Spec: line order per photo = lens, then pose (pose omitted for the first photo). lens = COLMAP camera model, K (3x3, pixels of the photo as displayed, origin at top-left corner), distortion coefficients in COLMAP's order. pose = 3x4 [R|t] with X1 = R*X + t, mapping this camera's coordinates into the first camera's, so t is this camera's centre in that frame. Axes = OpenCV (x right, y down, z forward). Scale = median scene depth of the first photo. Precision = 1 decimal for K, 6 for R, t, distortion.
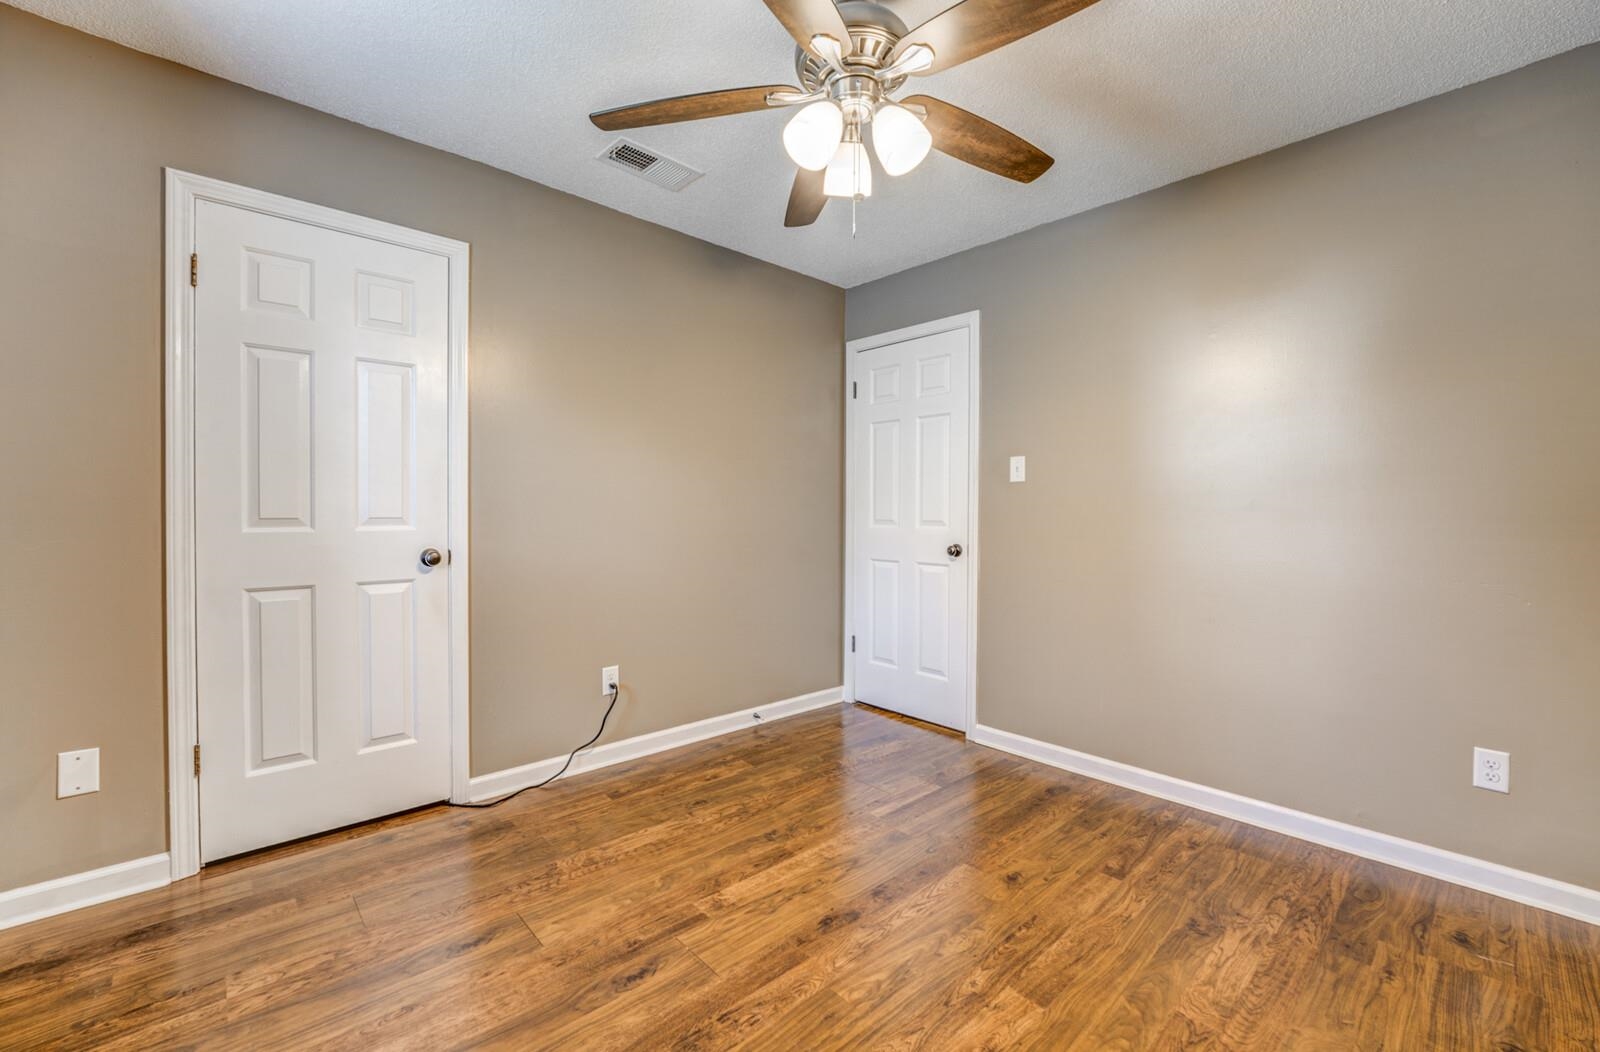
lens RADIAL K [[658.4, 0, 793.4], [0, 658.4, 520.3], [0, 0, 1]] dist [-0.016728, 0.002414]
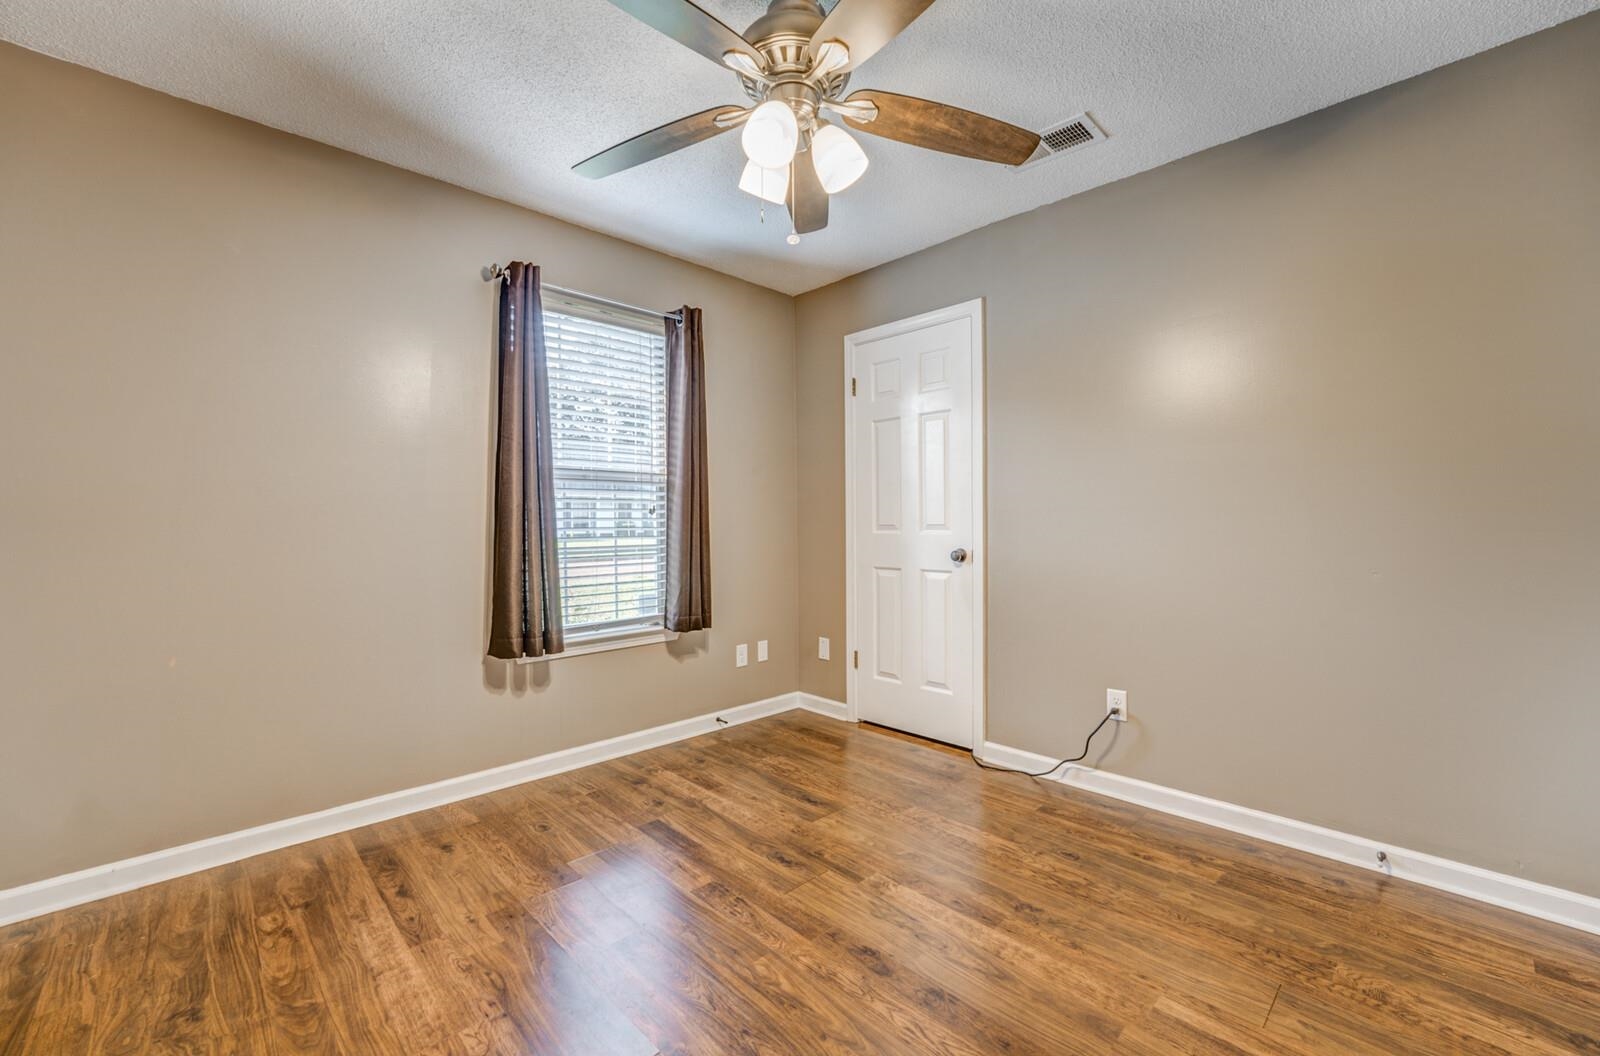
lens RADIAL K [[658.4, 0, 800.5], [0, 658.4, 528.0], [0, 0, 1]] dist [-0.016728, 0.002414]
pose [[0.025425, 0.000589, -0.999677, 0.944500], [-0.006887, 0.999976, 0.000415, 0.006076], [0.999653, 0.006874, 0.025428, 0.838416]]
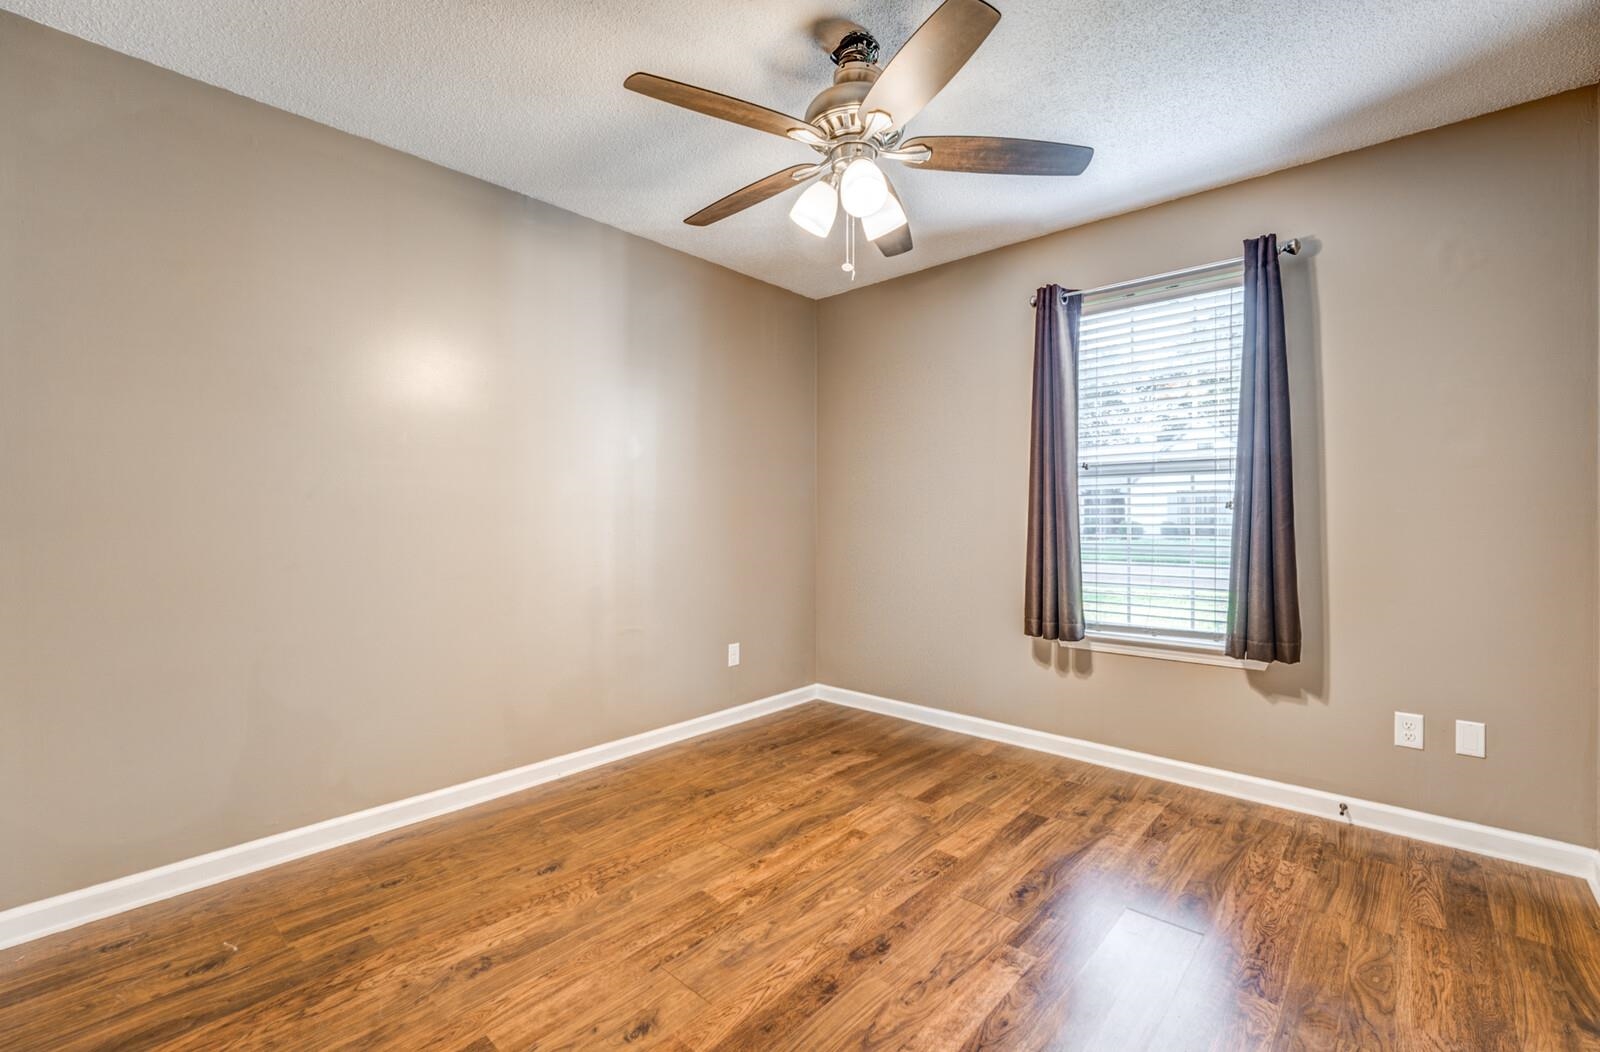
lens RADIAL K [[670.1, 0, 785.4], [0, 670.1, 524.5], [0, 0, 1]] dist [-0.009006, 0.001868]
pose [[-0.996950, -0.006172, -0.077801, 0.258499], [-0.007671, 0.999790, 0.018981, -0.013692], [0.077668, 0.019520, -0.996788, 1.856841]]
